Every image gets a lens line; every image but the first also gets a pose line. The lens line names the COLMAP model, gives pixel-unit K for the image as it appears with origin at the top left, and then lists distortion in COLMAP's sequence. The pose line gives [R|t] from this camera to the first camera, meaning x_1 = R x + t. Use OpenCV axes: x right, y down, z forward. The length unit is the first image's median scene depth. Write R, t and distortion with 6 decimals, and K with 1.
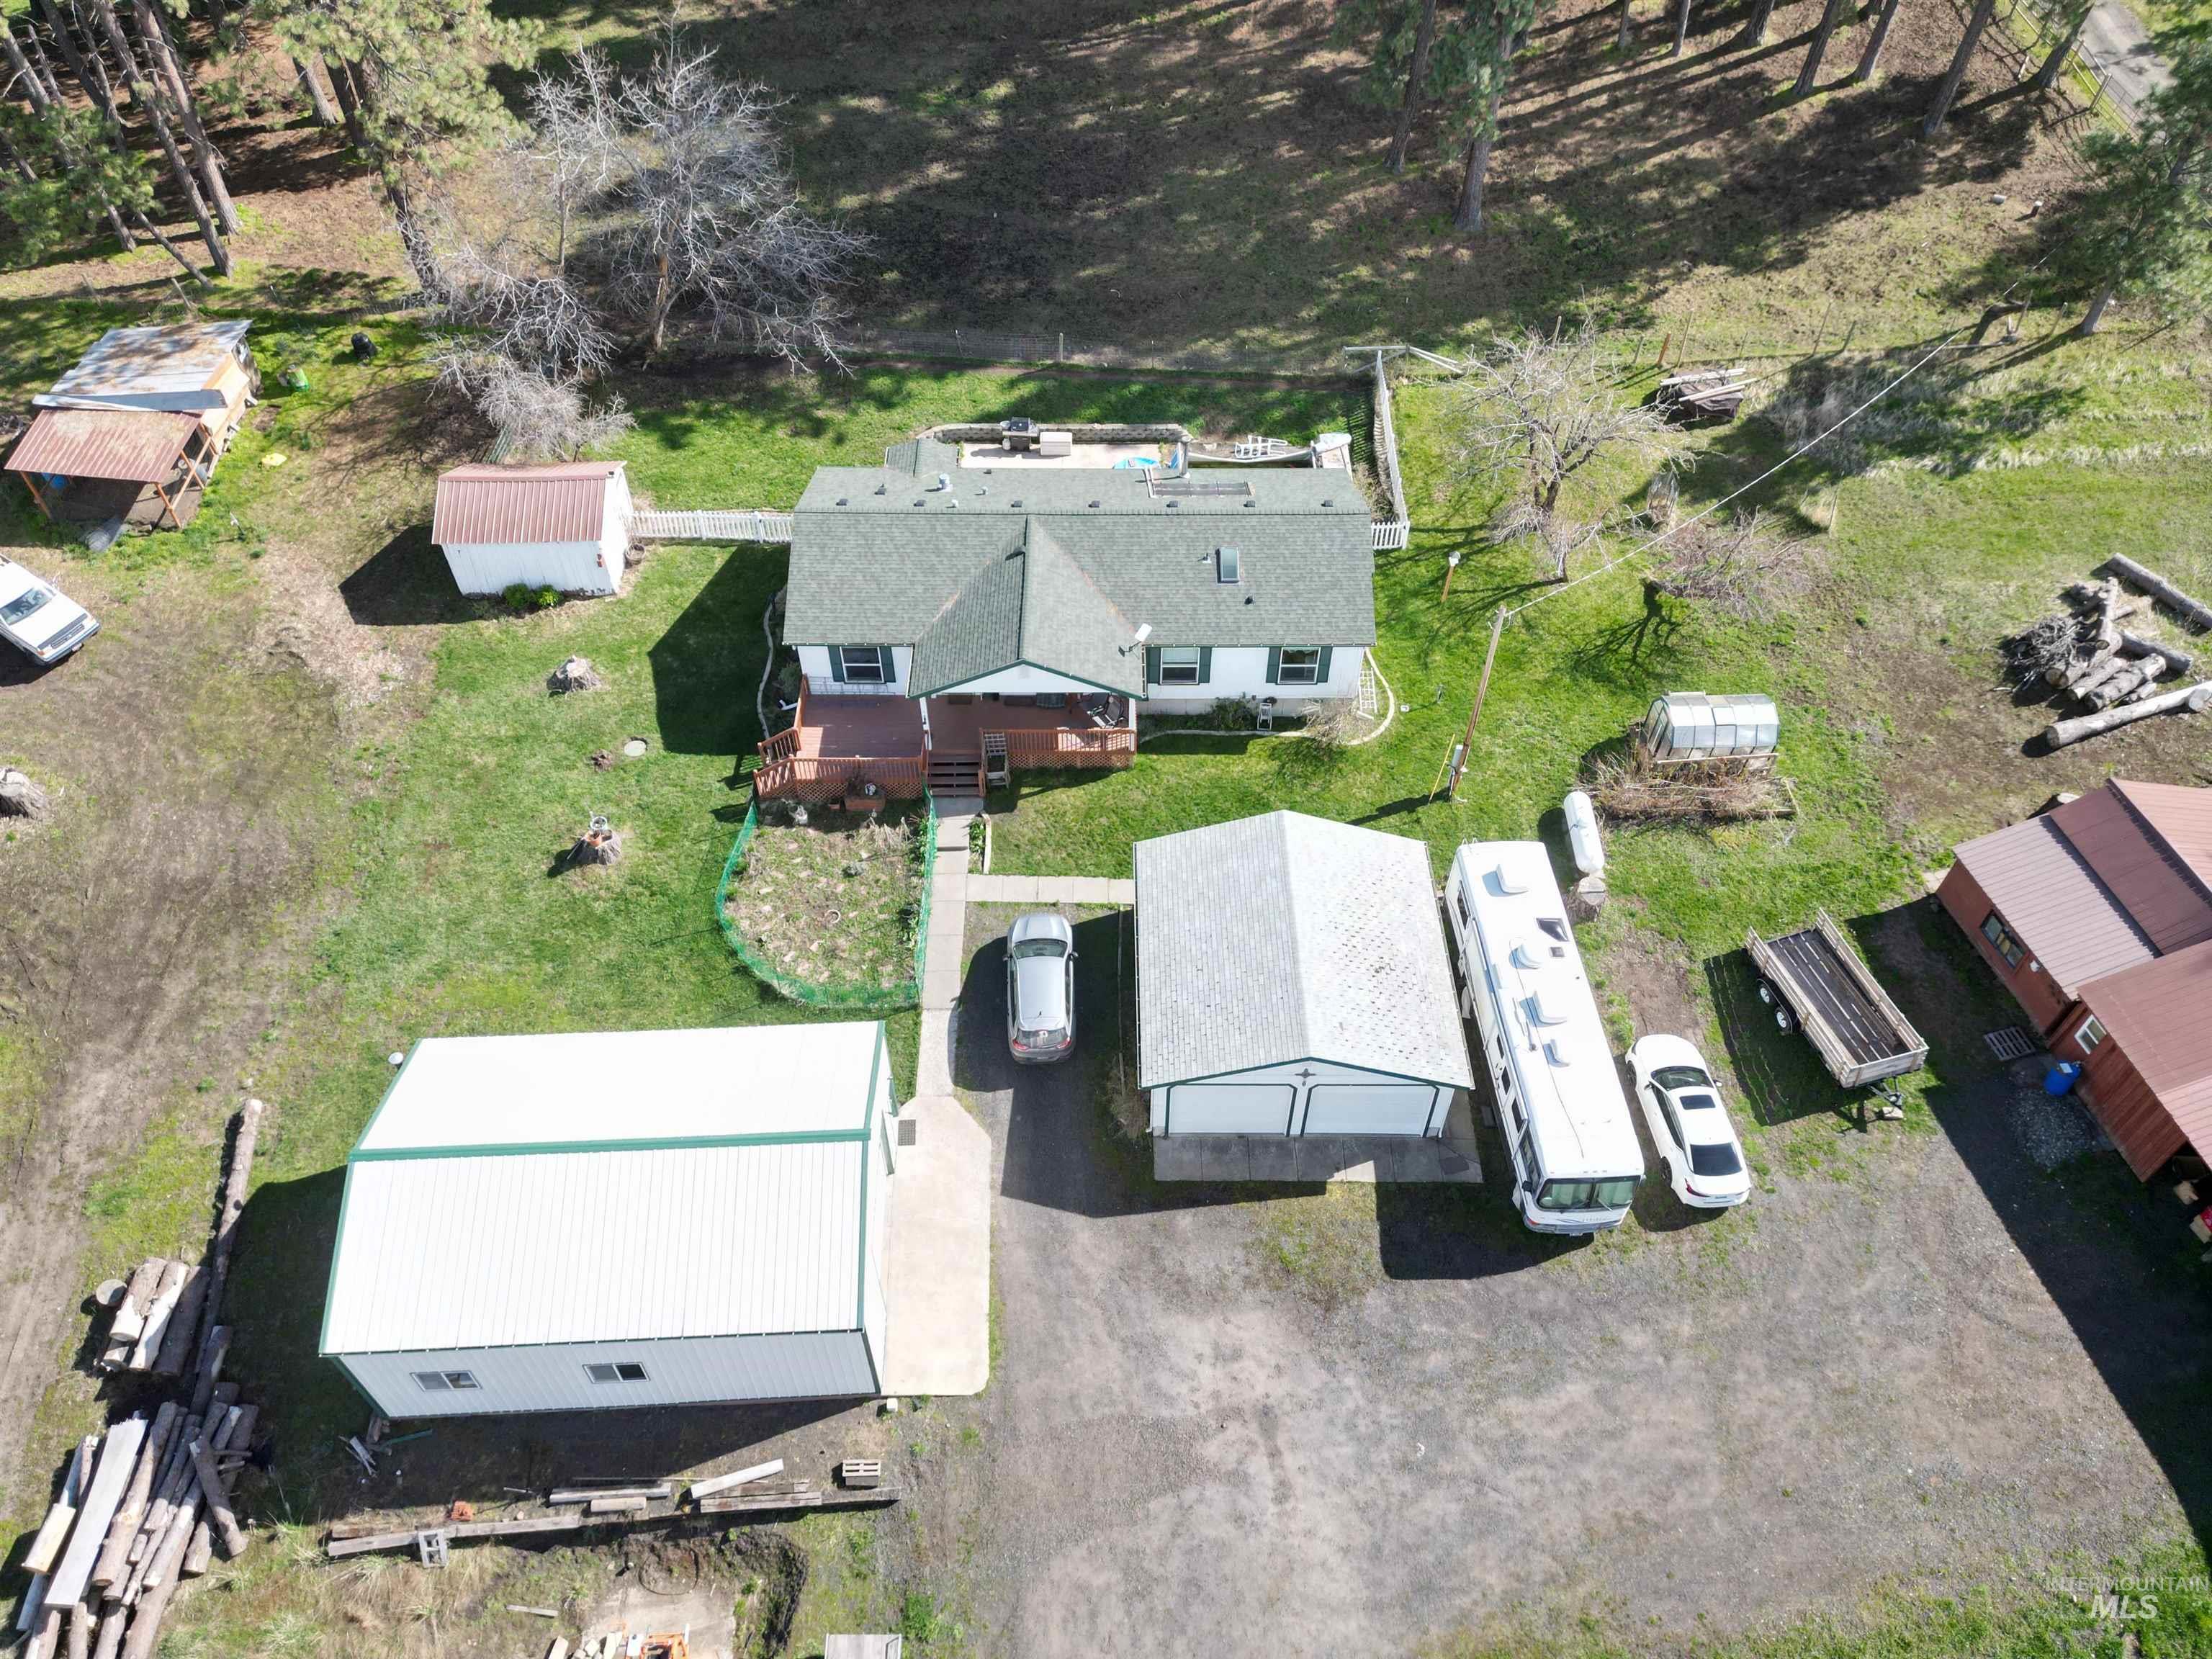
lens RADIAL K [[1537.2, 0, 1106.0], [0, 1537.2, 829.5], [0, 0, 1]] dist [0.078399, -0.076272]
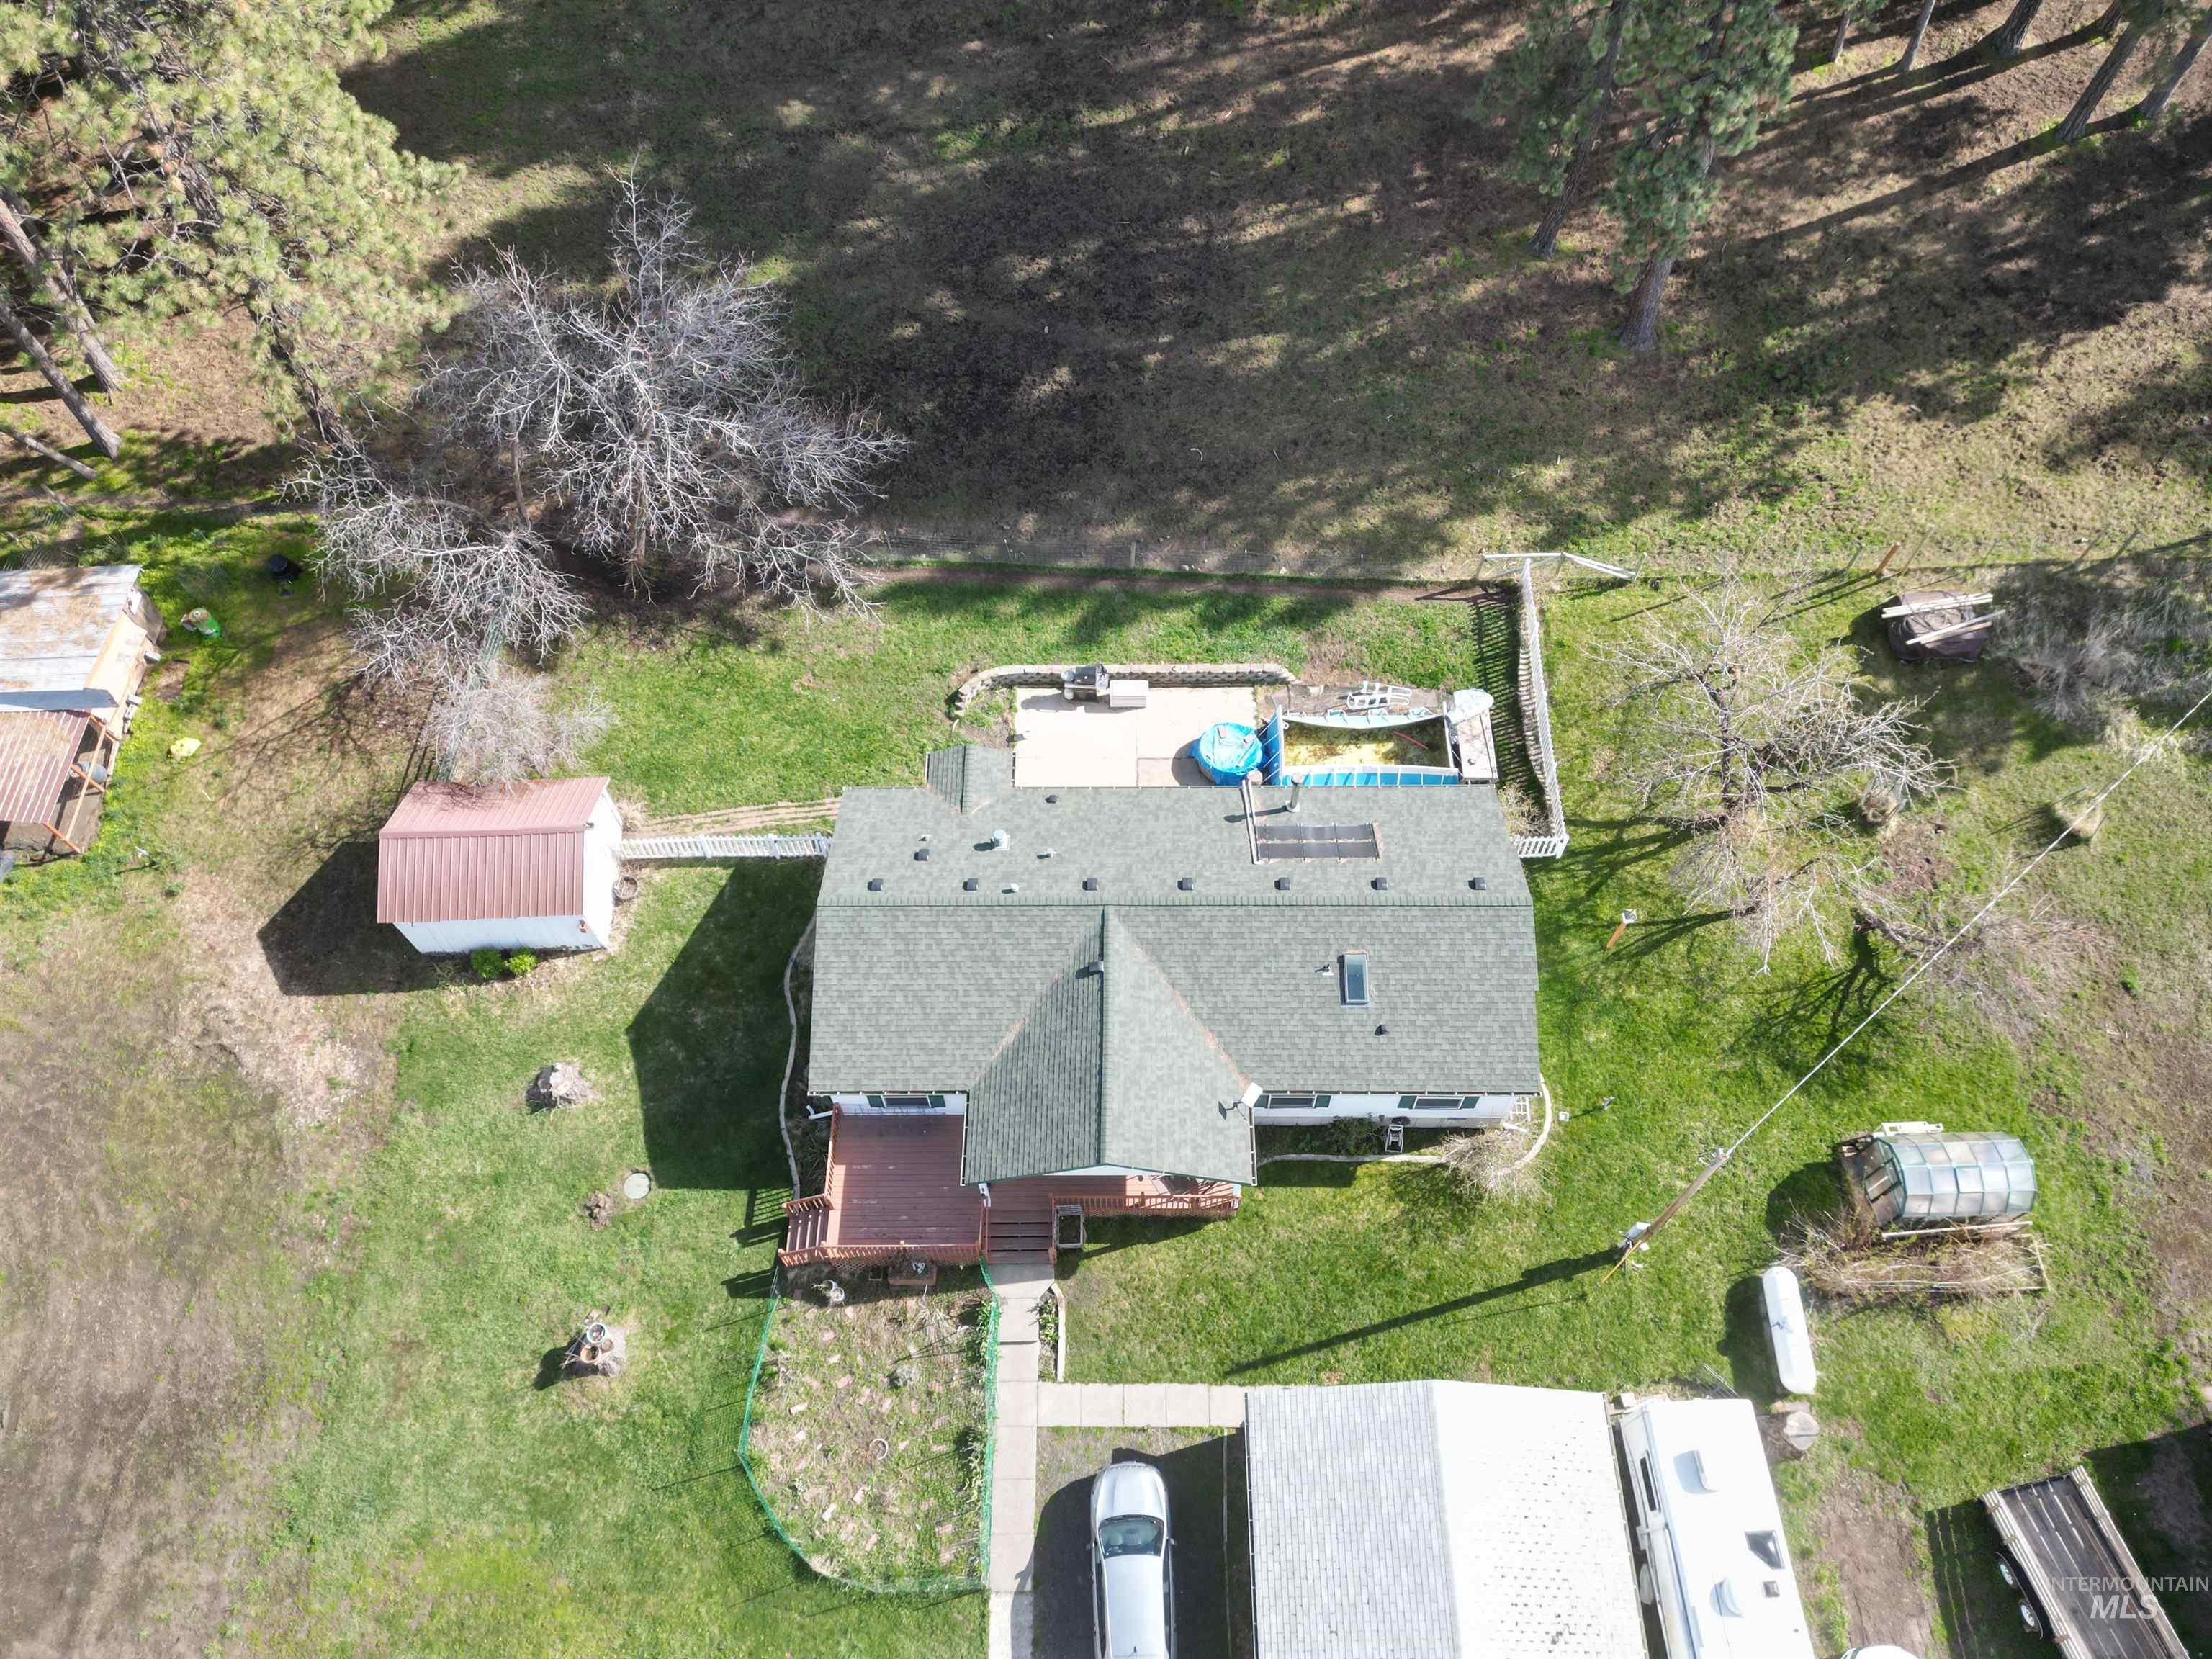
lens RADIAL K [[1537.2, 0, 1106.0], [0, 1537.2, 829.5], [0, 0, 1]] dist [0.078399, -0.076272]
pose [[0.999802, -0.002279, -0.019744, -0.035153], [0.005881, 0.982836, 0.184389, -0.404783], [0.018985, -0.184469, 0.982655, 0.223950]]
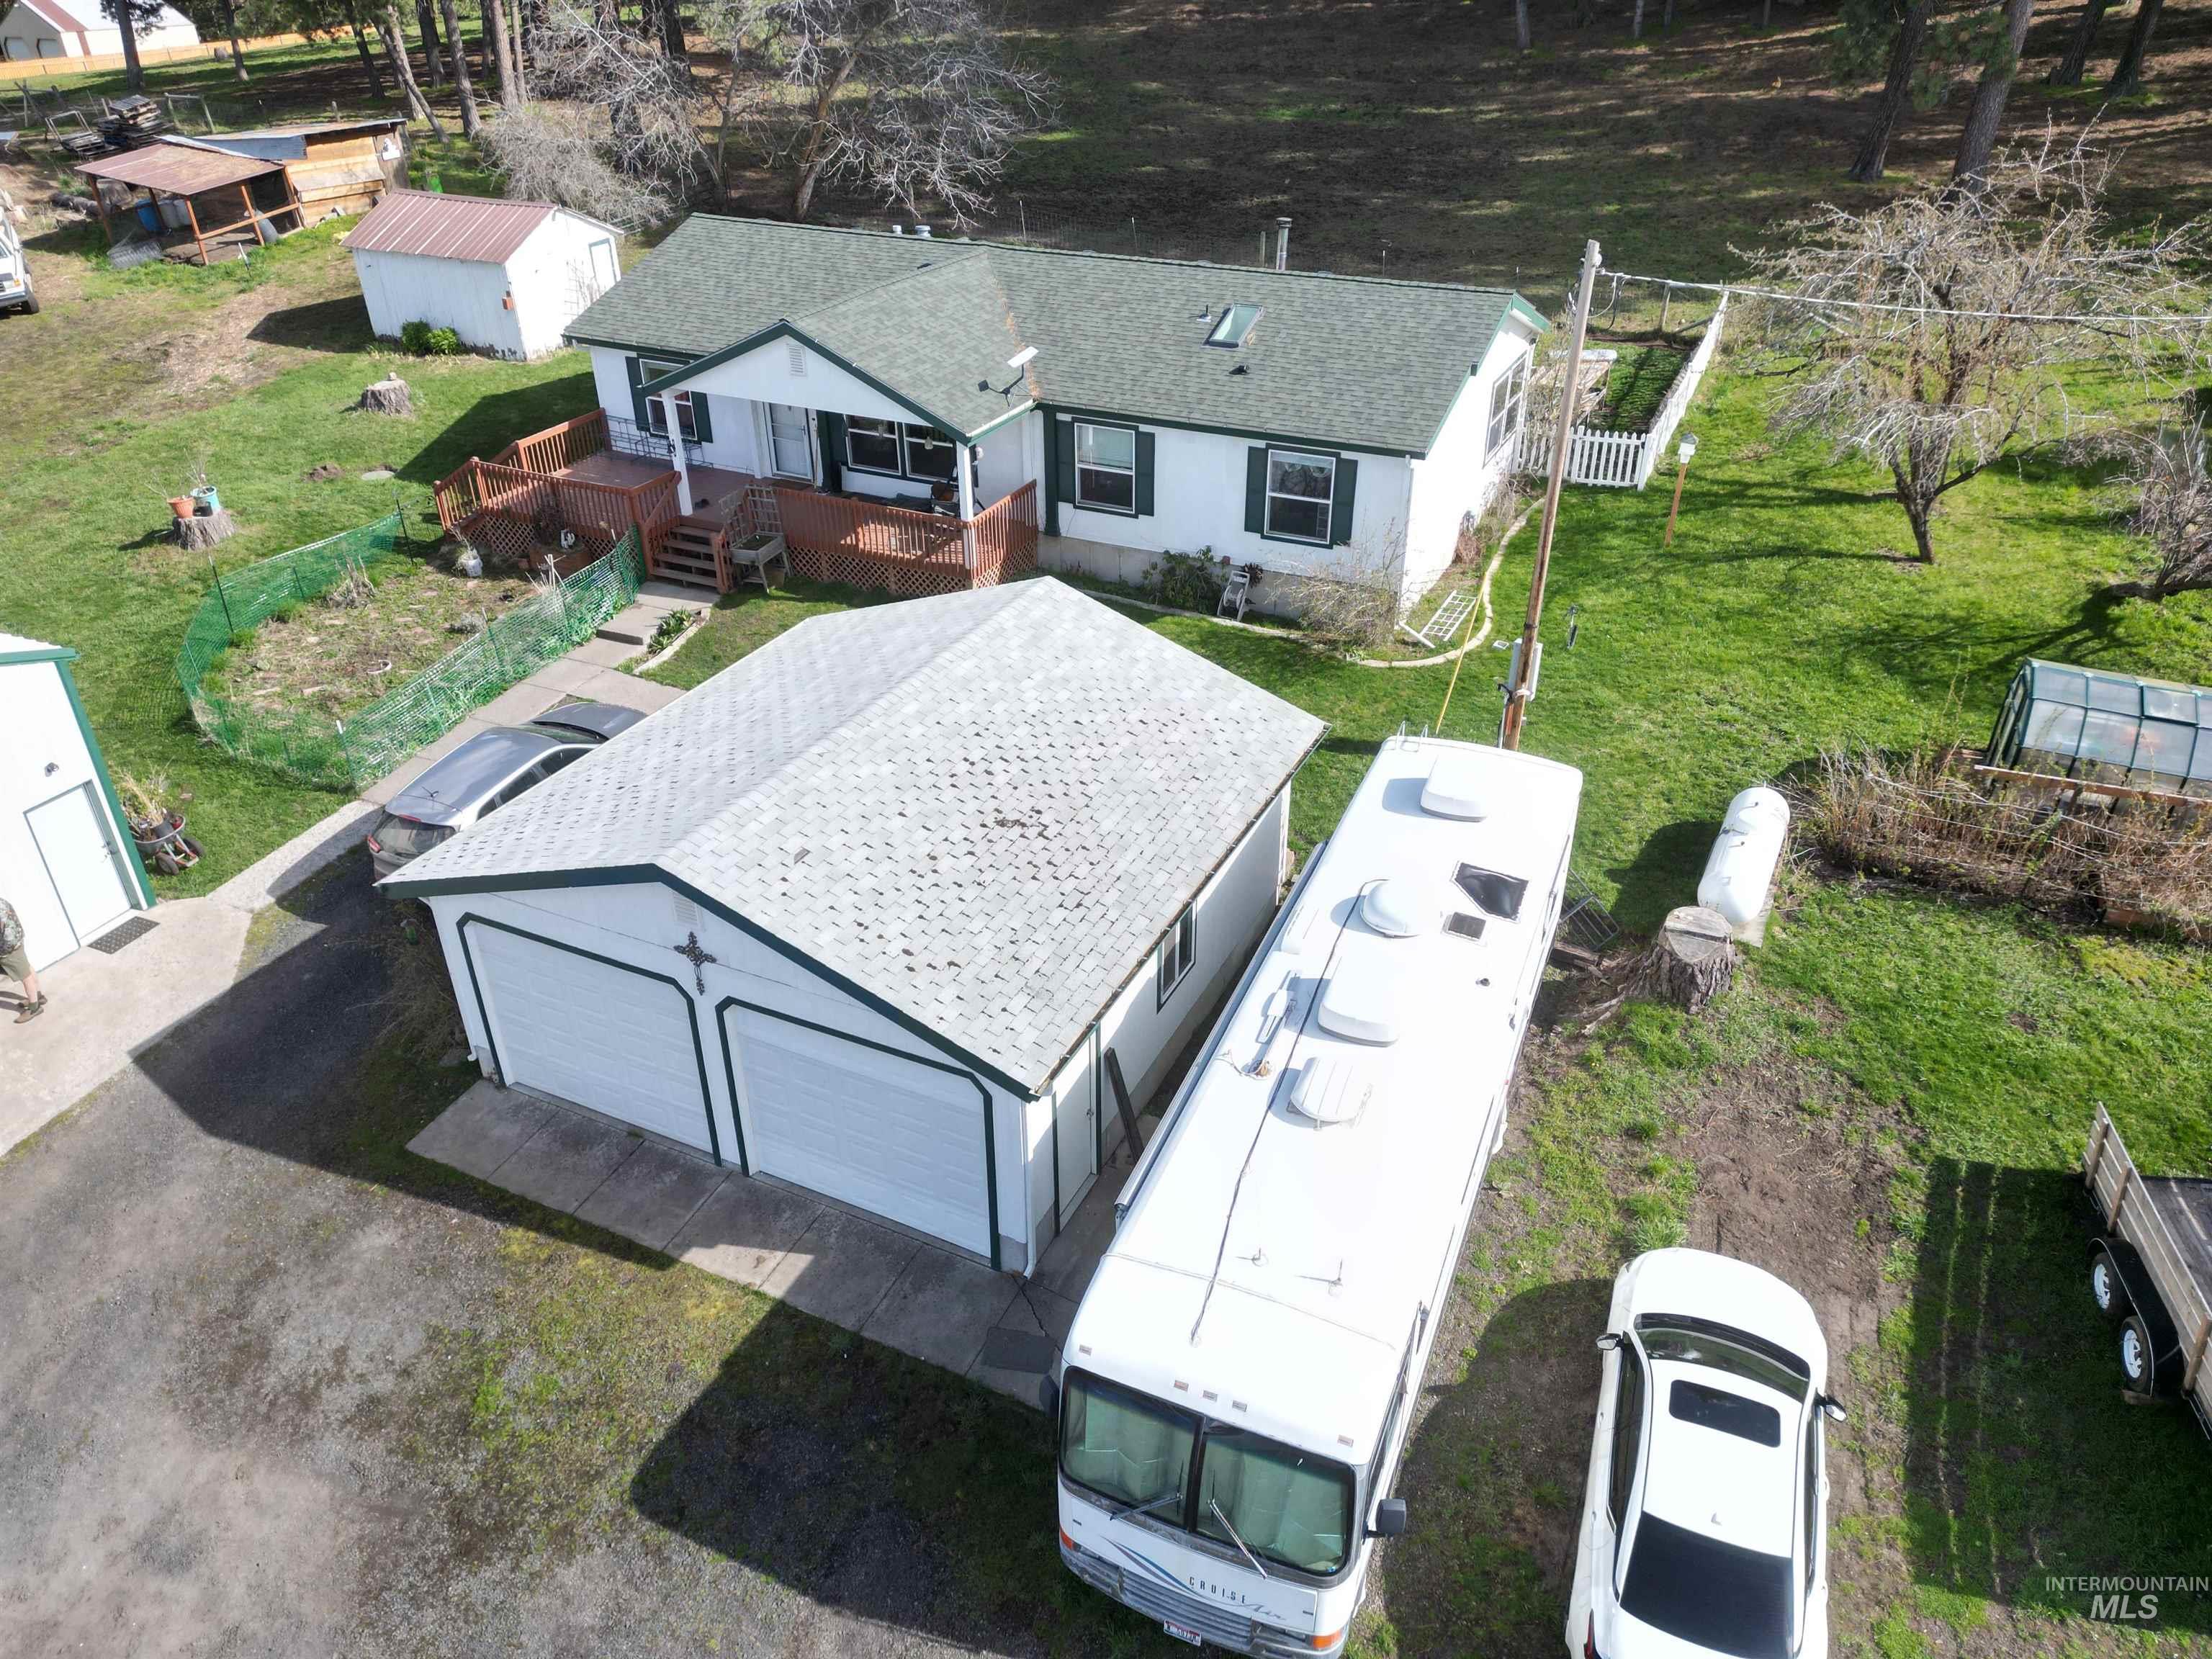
lens RADIAL K [[1537.2, 0, 1106.0], [0, 1537.2, 829.5], [0, 0, 1]] dist [0.078399, -0.076272]
pose [[0.897224, 0.223179, -0.381025, 0.306143], [-0.322820, 0.920265, -0.221134, 0.149932], [0.301291, 0.321409, 0.897730, 0.531191]]
